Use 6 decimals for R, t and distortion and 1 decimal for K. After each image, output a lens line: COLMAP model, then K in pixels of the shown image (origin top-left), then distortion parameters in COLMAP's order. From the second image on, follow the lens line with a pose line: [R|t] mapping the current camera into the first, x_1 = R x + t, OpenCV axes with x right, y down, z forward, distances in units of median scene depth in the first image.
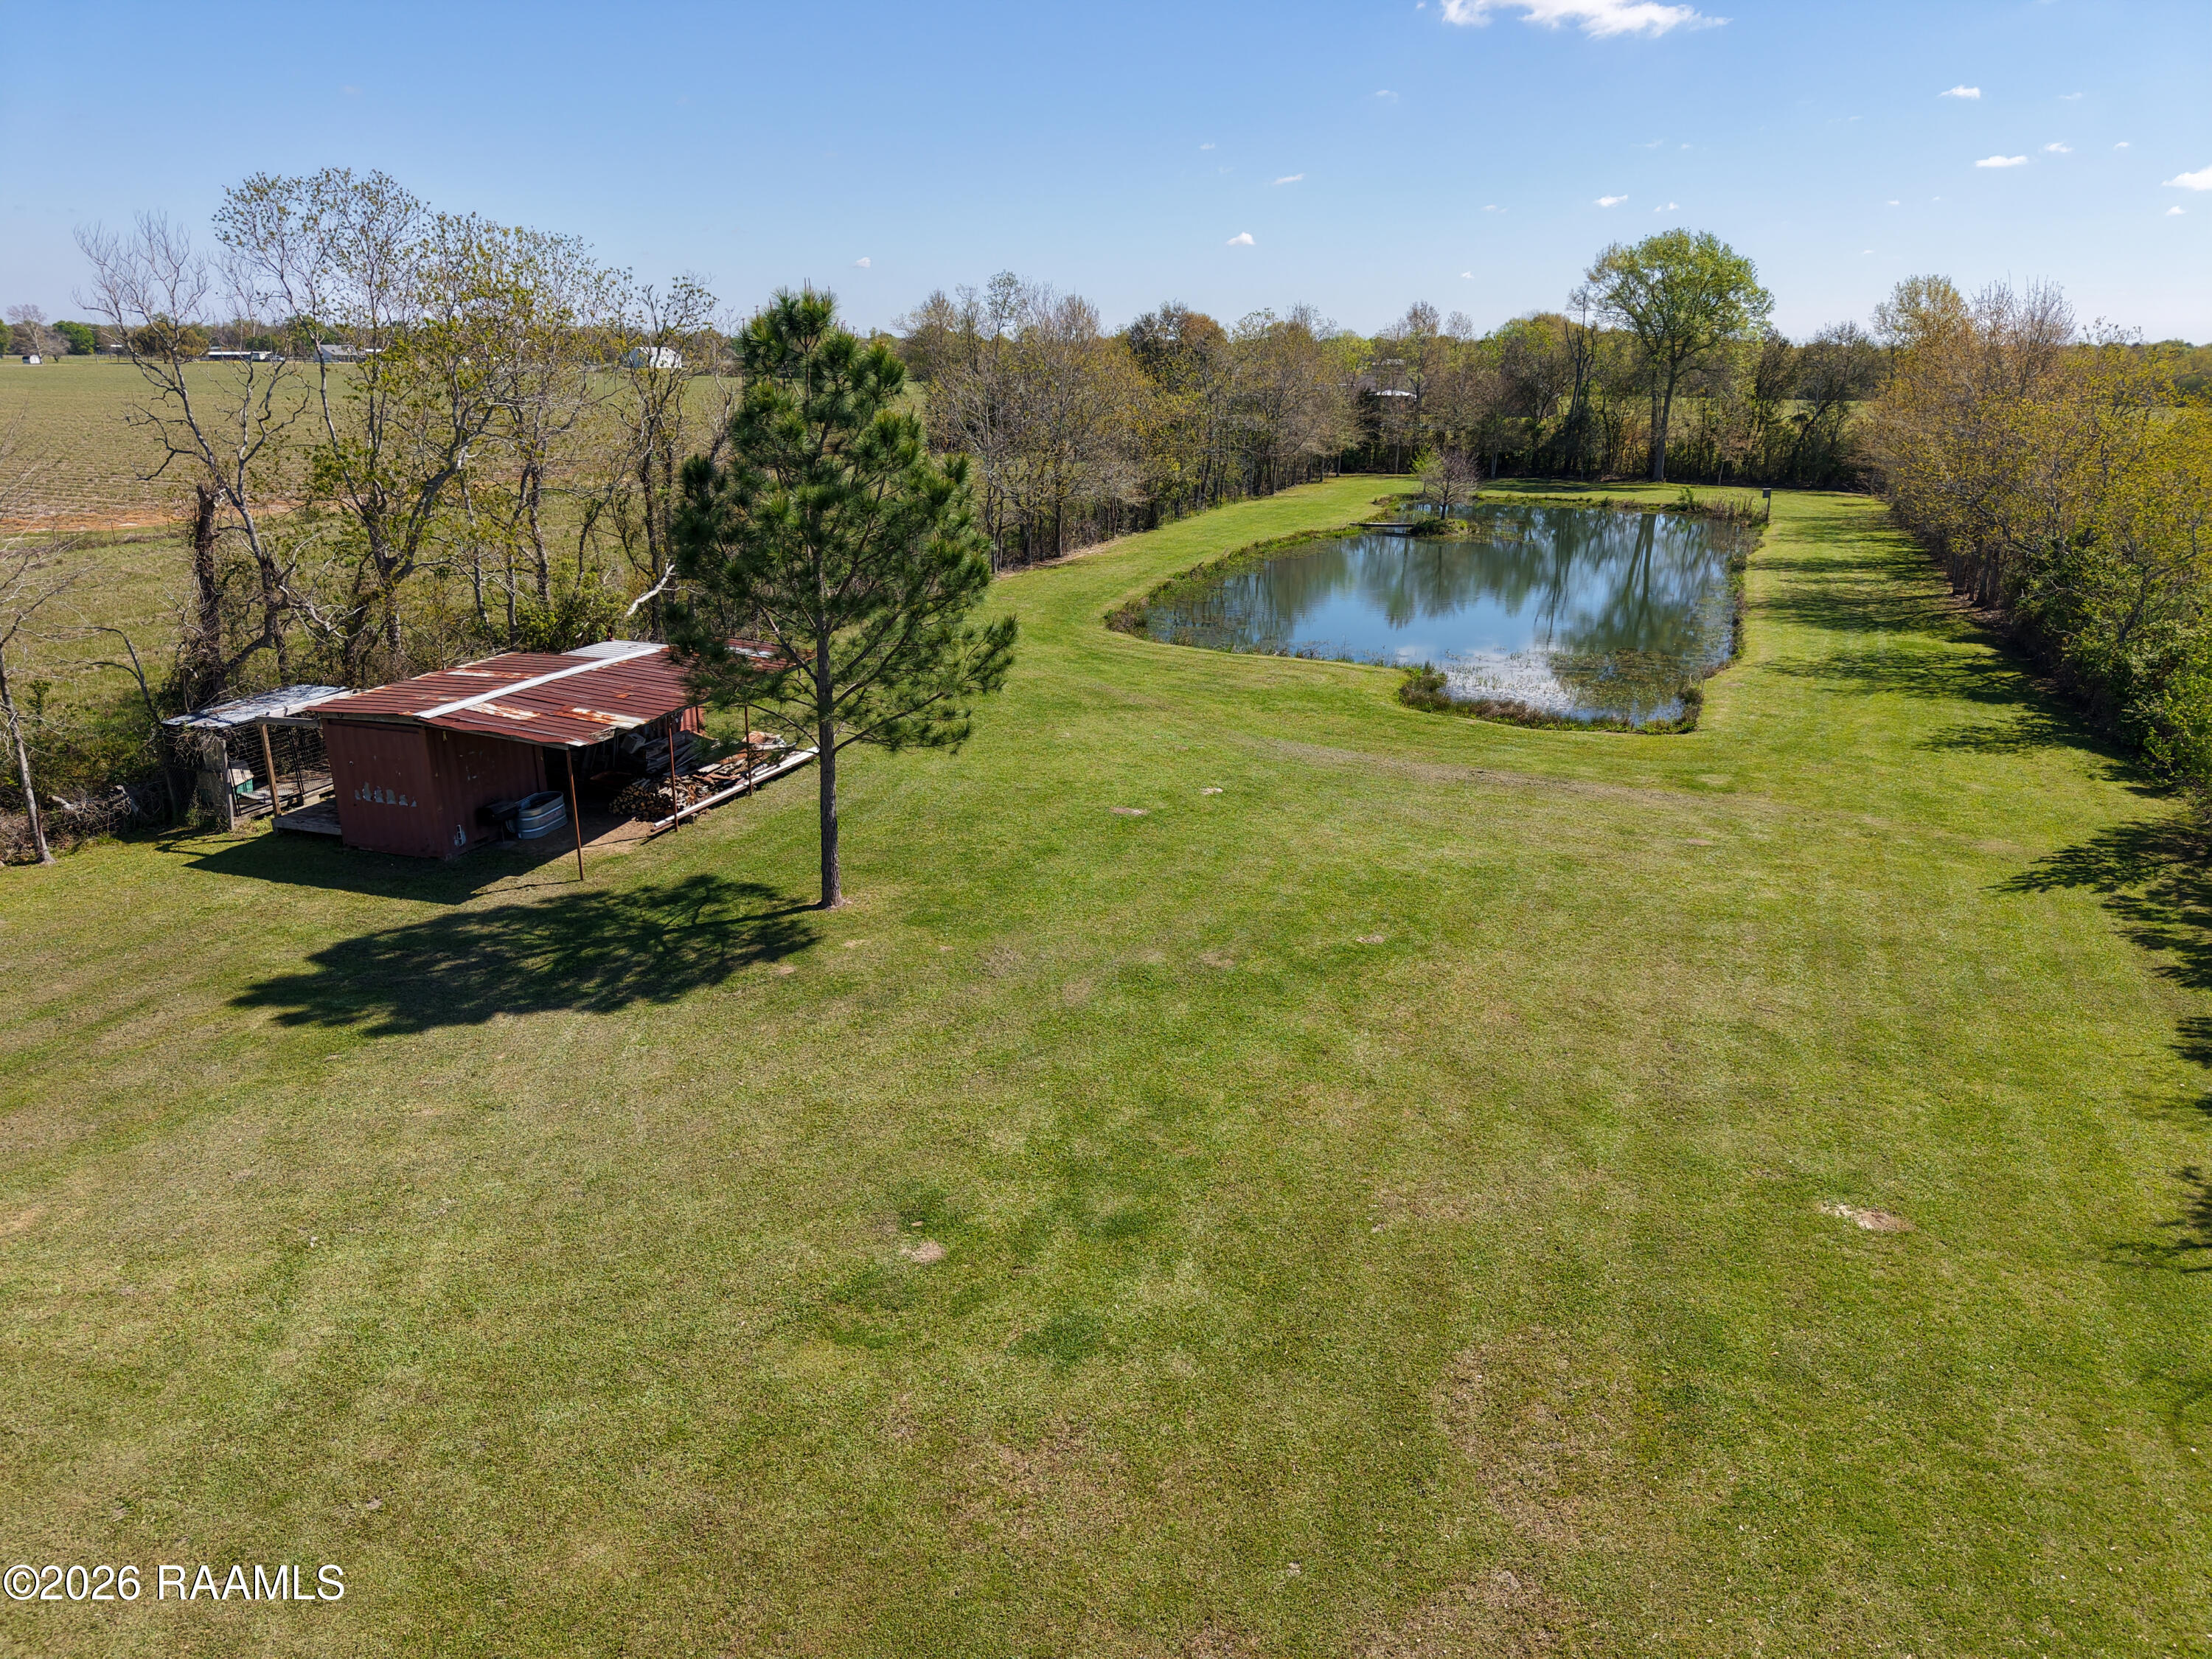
lens RADIAL K [[1541.2, 0, 1106.0], [0, 1541.2, 829.5], [0, 0, 1]] dist [0.078686, -0.083992]
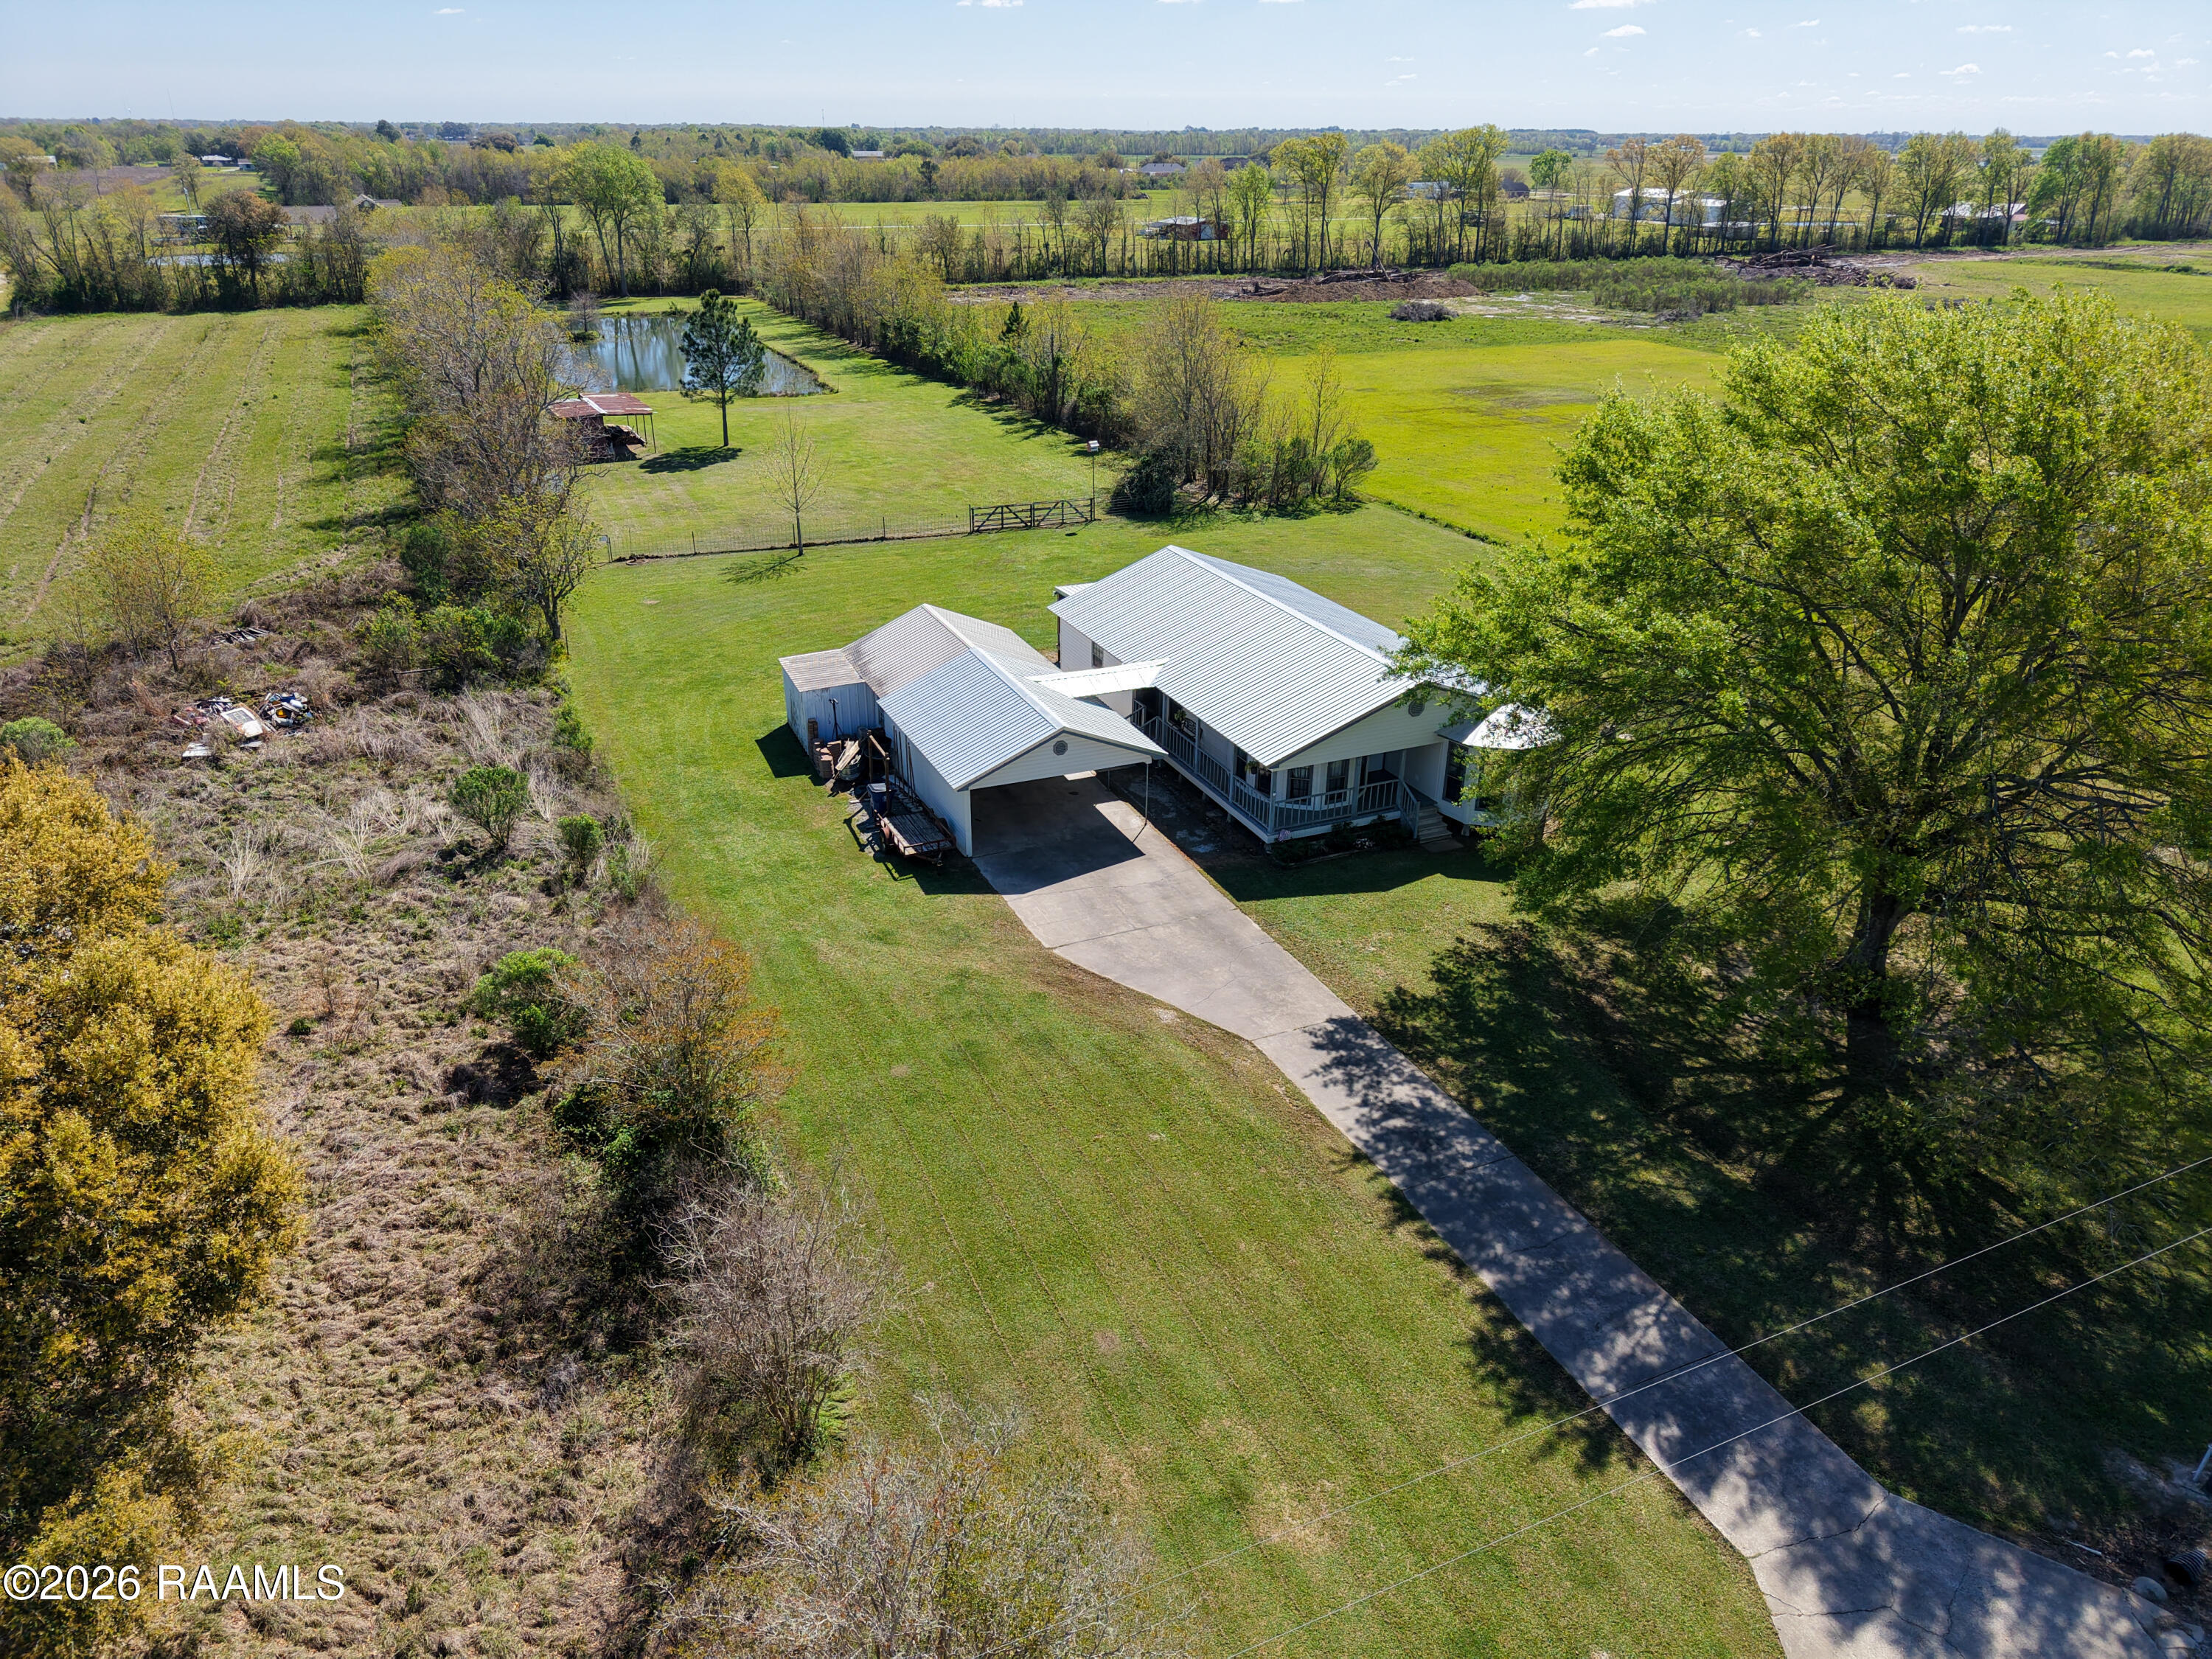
lens RADIAL K [[1522.2, 0, 1151.9], [0, 1522.2, 827.6], [0, 0, 1]] dist [0.012013, -0.001757]
pose [[0.685419, -0.311819, 0.658004, -0.542899], [0.222359, 0.950135, 0.218632, 0.089370], [-0.693367, -0.003541, 0.720576, -0.604077]]
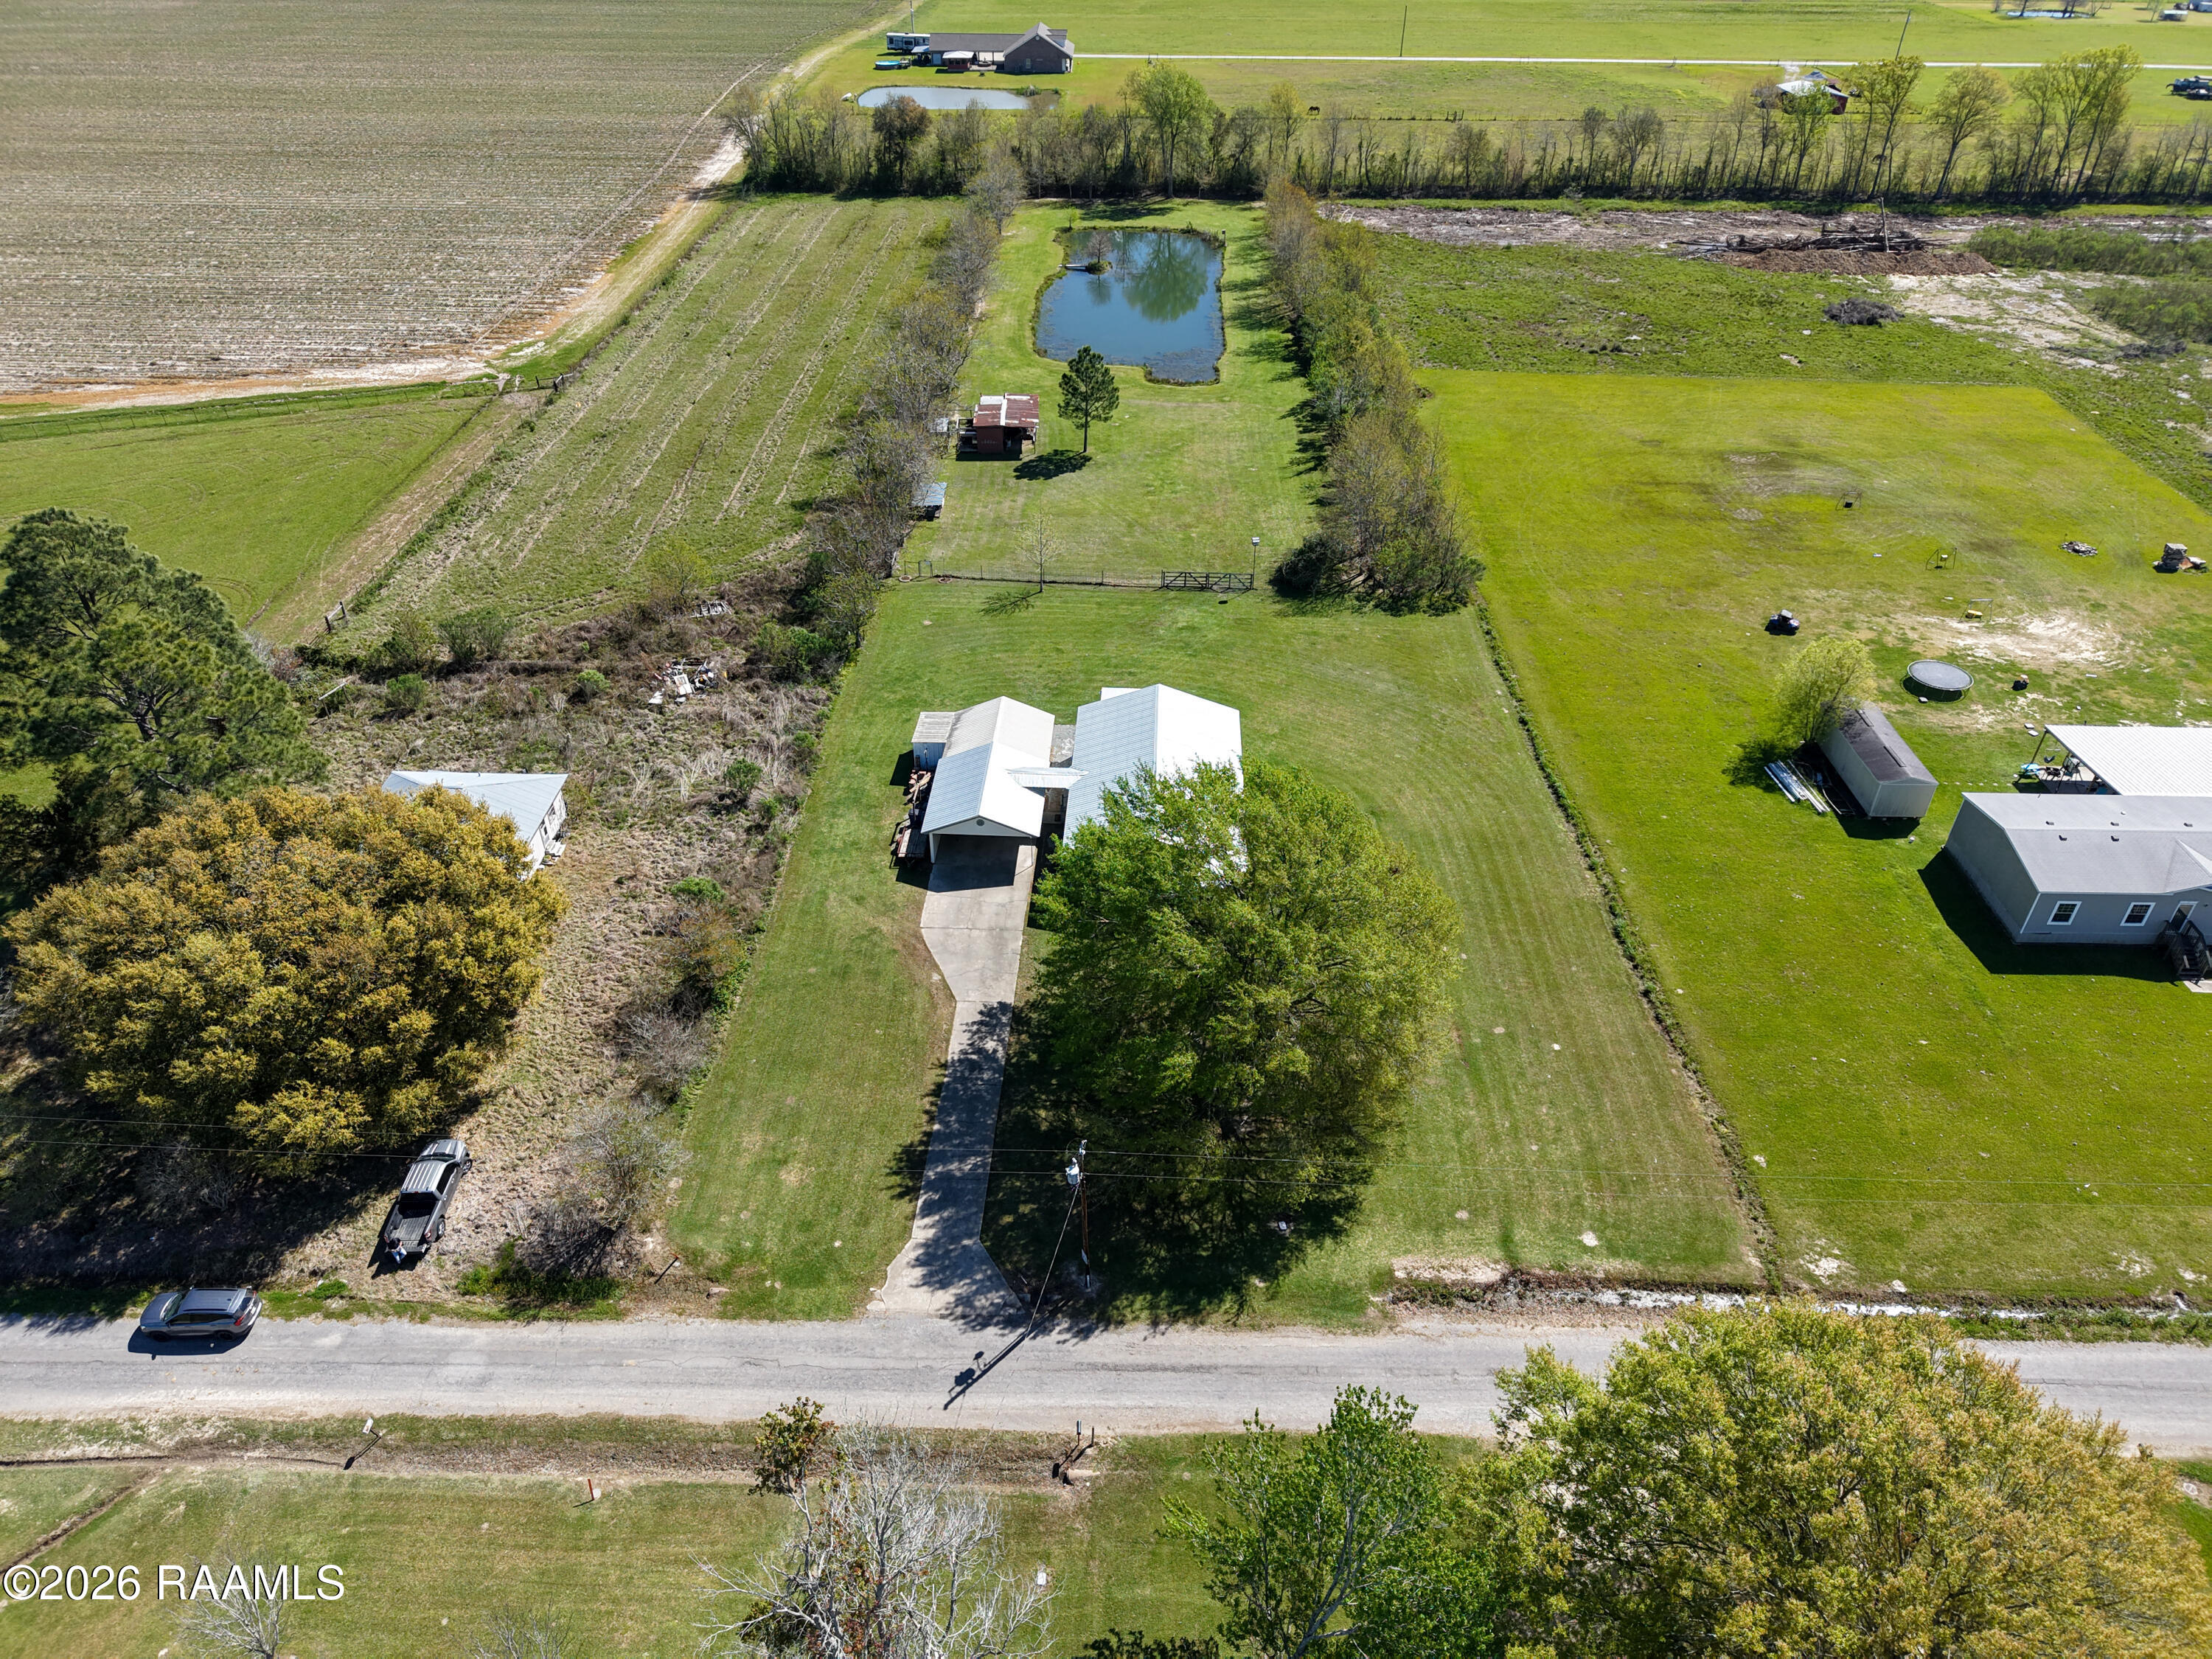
lens RADIAL K [[1541.2, 0, 1106.0], [0, 1541.2, 829.5], [0, 0, 1]] dist [0.078686, -0.083992]
pose [[0.942215, -0.193799, 0.273265, -0.445196], [0.106167, 0.946381, 0.305110, -0.081675], [-0.317743, -0.258468, 0.912269, -1.047793]]
